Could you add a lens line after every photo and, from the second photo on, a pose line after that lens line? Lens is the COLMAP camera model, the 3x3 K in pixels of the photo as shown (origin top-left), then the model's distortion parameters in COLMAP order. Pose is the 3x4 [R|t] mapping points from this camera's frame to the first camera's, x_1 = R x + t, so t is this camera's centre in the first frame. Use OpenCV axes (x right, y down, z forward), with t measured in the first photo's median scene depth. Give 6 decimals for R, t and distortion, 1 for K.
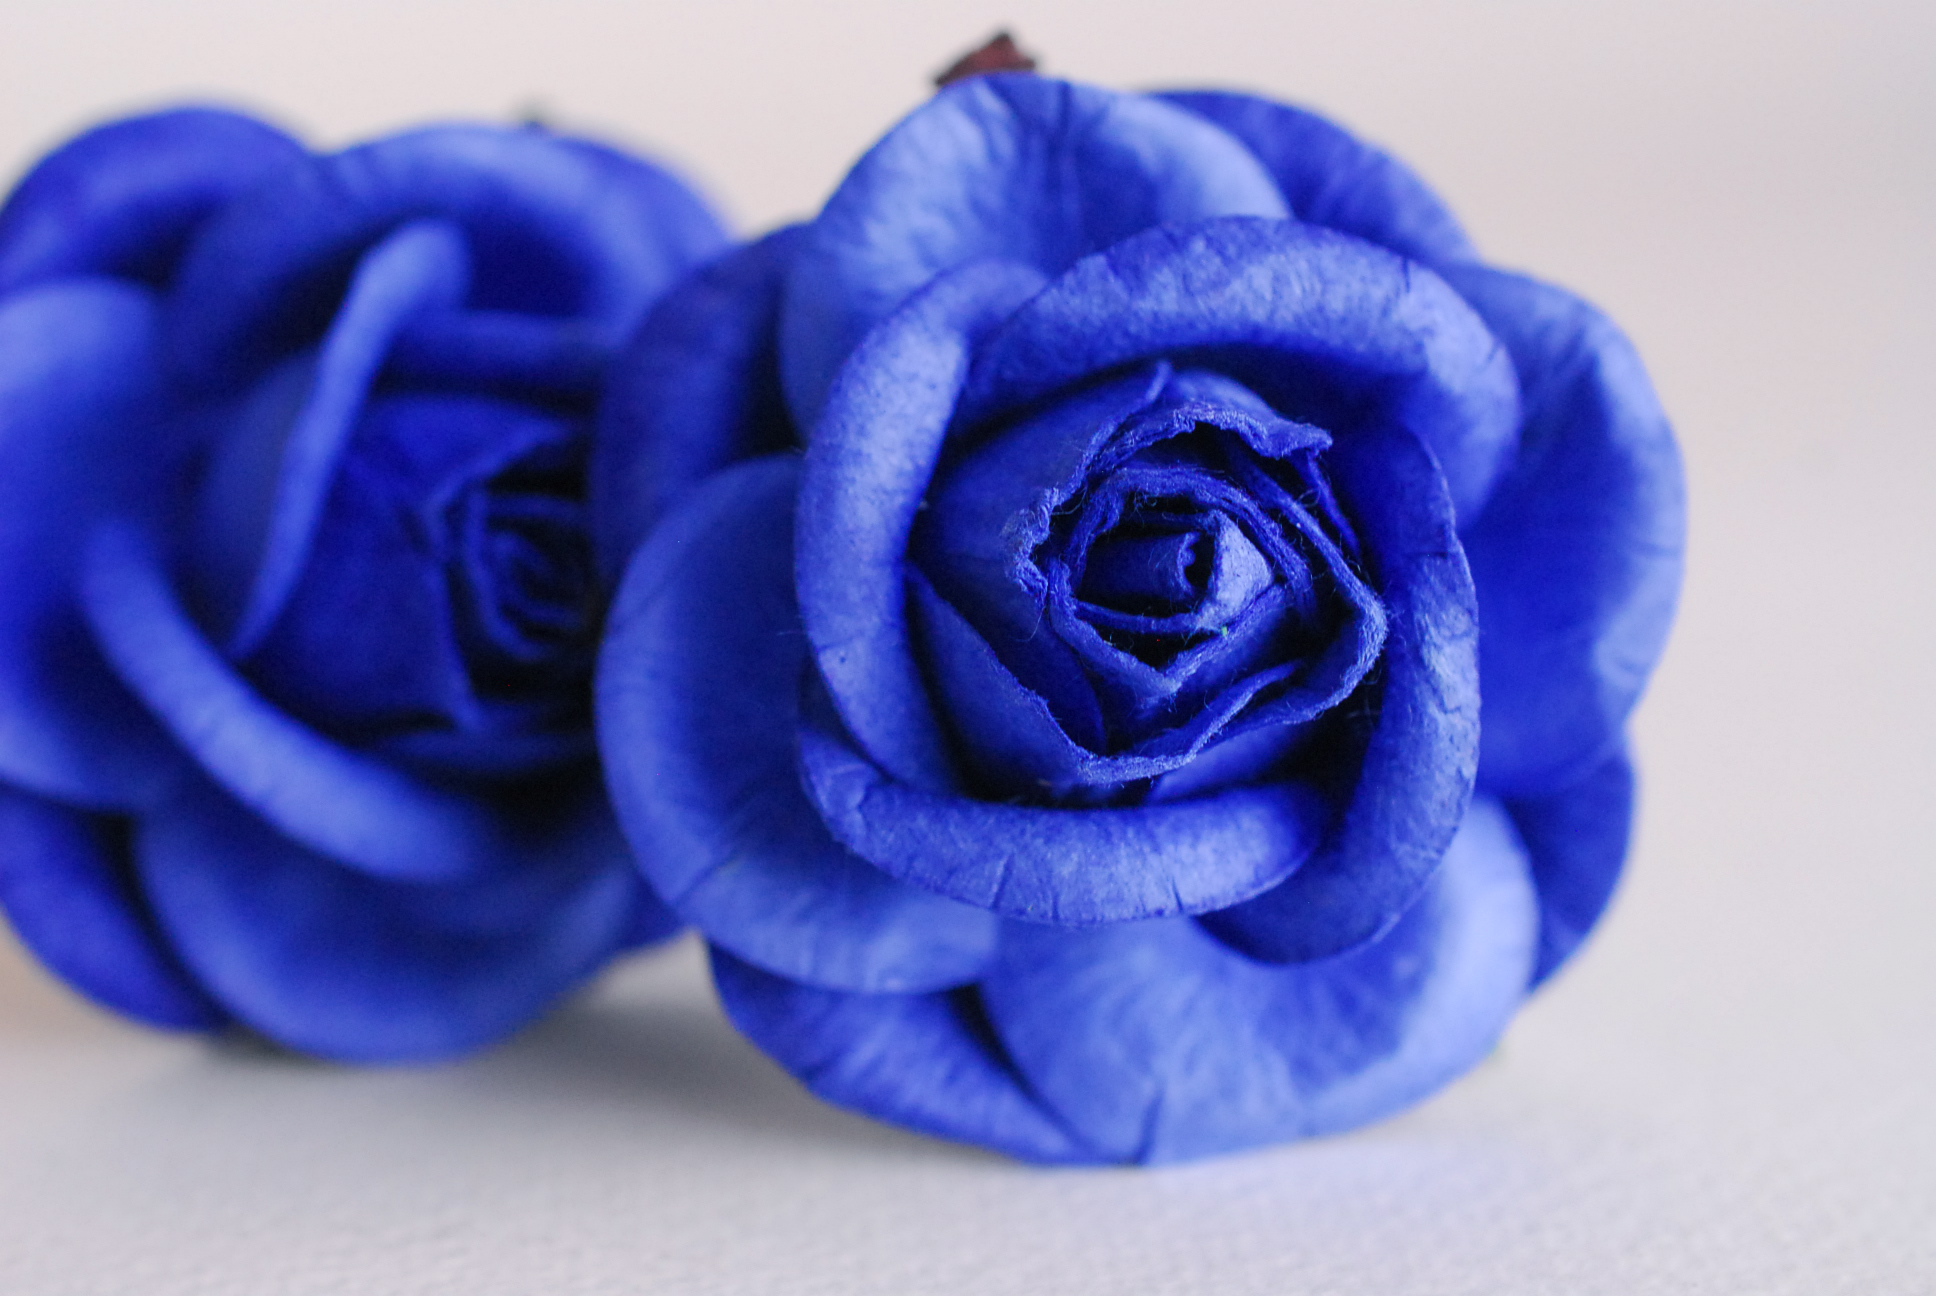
lens RADIAL K [[3710.6, 0, 972.9], [0, 3710.6, 653.5], [0, 0, 1]] dist [-0.062588, 0.000000]
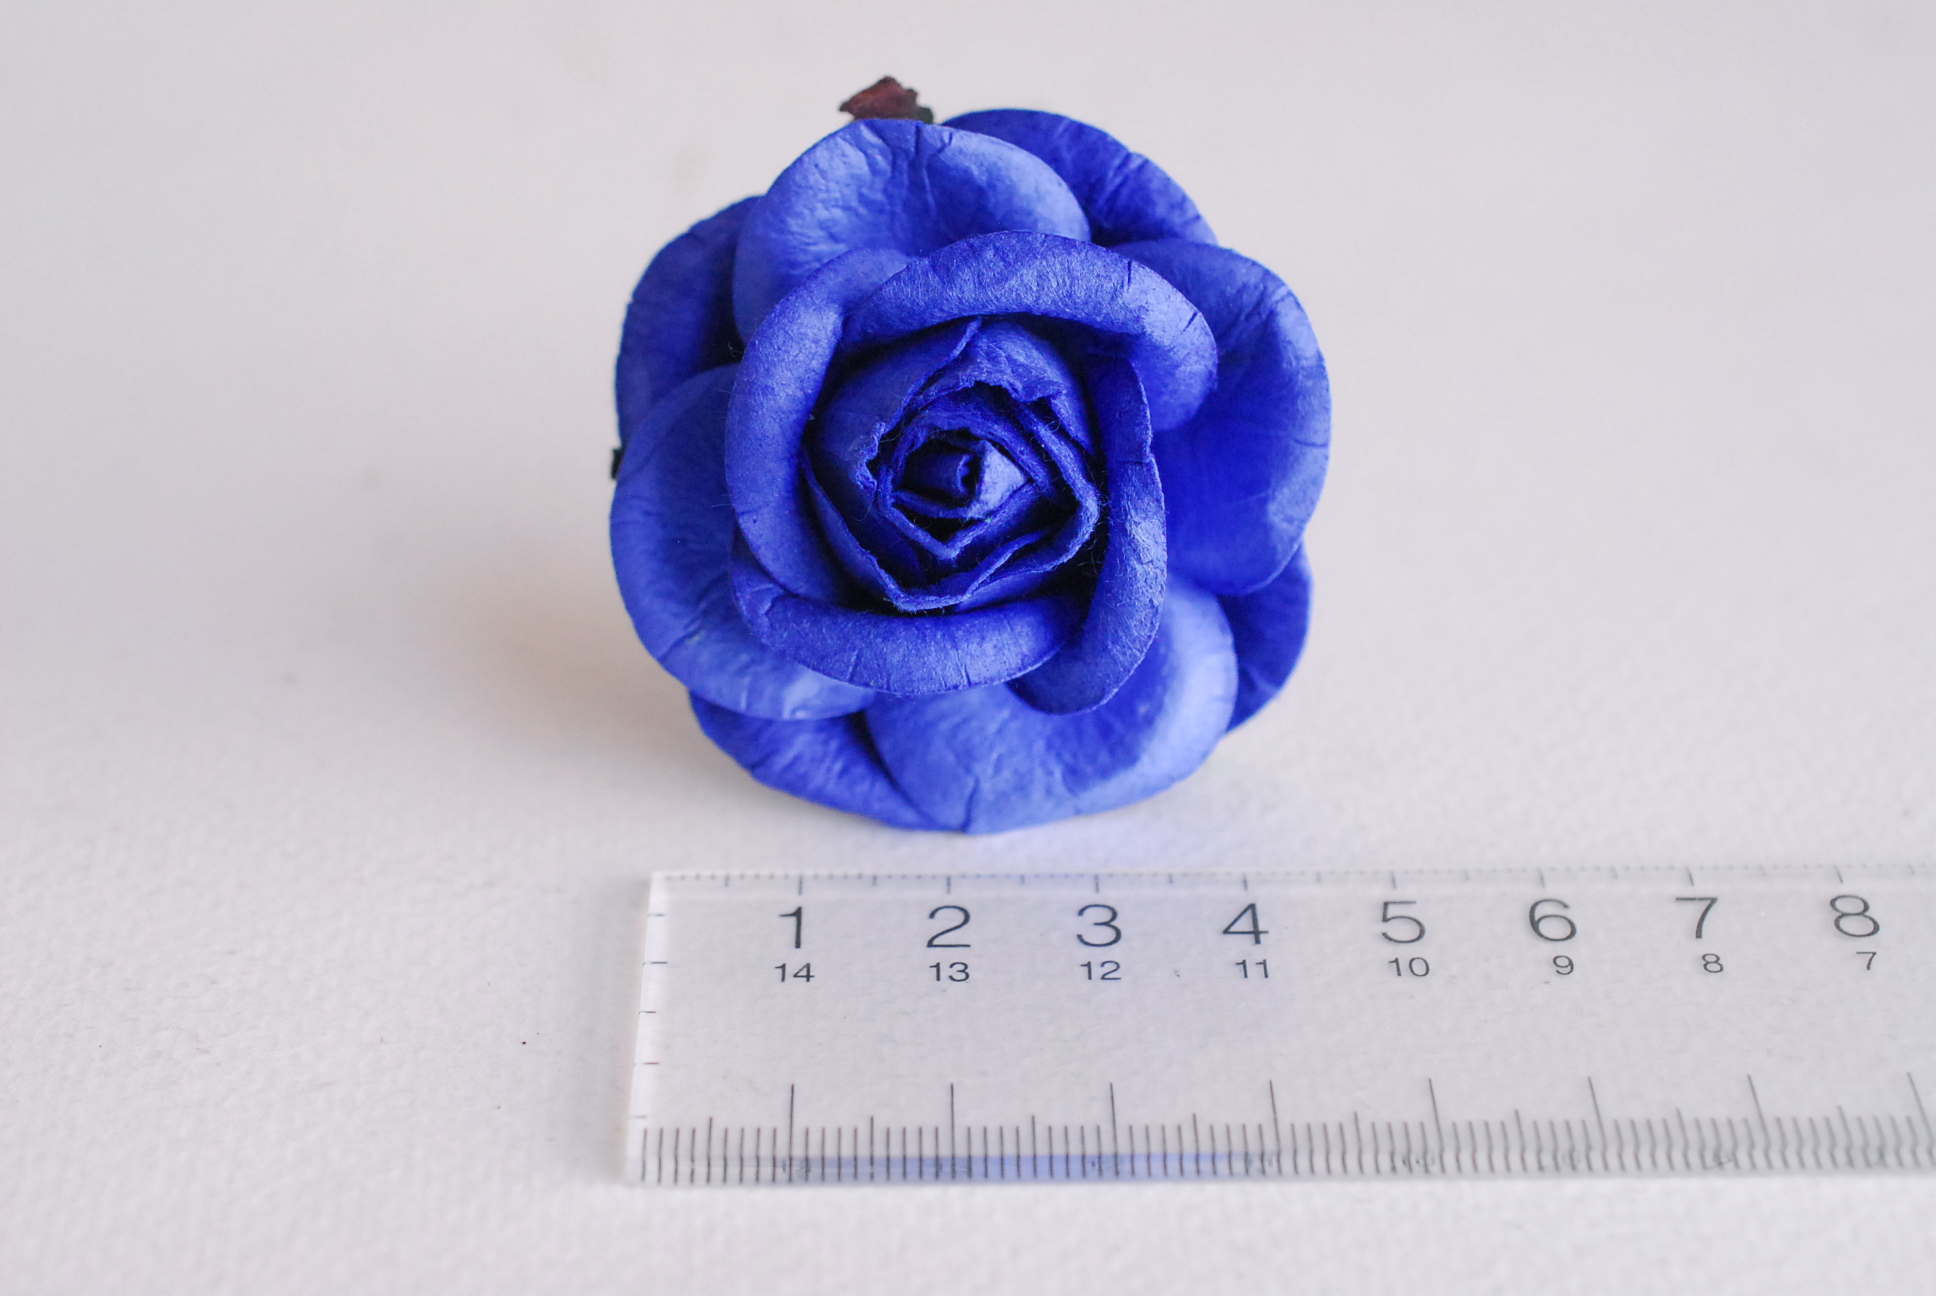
lens RADIAL K [[3710.6, 0, 964.6], [0, 3710.6, 644.8], [0, 0, 1]] dist [-0.062588, 0.000000]
pose [[0.992960, 0.029959, -0.114596, 0.225680], [-0.009221, 0.984100, 0.177378, -0.217765], [0.118088, -0.175073, 0.977448, -0.505531]]
